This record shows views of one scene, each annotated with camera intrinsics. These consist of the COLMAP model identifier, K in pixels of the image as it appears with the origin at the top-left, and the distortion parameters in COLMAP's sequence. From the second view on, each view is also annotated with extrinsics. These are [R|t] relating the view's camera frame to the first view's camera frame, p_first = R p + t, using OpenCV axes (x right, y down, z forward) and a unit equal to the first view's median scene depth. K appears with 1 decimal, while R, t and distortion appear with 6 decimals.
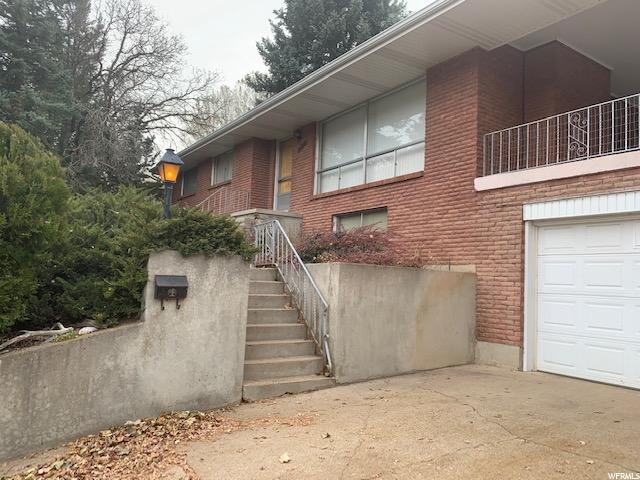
lens RADIAL K [[488.1, 0, 319.3], [0, 488.1, 239.9], [0, 0, 1]] dist [0.051027, 0.000544]
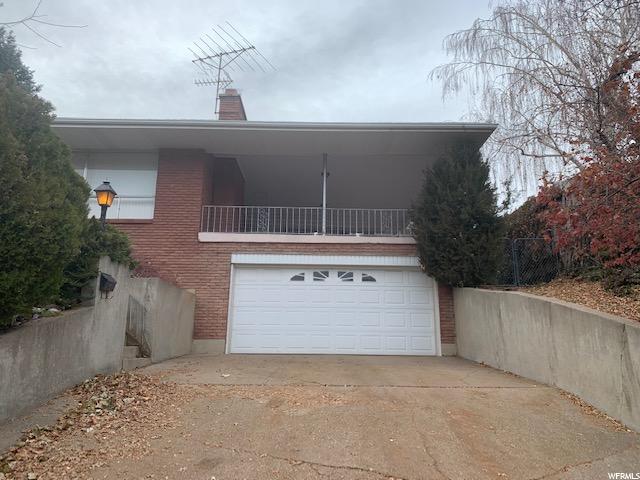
lens RADIAL K [[488.1, 0, 321.0], [0, 488.1, 239.7], [0, 0, 1]] dist [0.051027, 0.000544]
pose [[0.549551, 0.149490, 0.821977, -0.788775], [-0.059376, 0.988362, -0.140053, 0.096152], [-0.833348, 0.028161, 0.552031, -0.172028]]
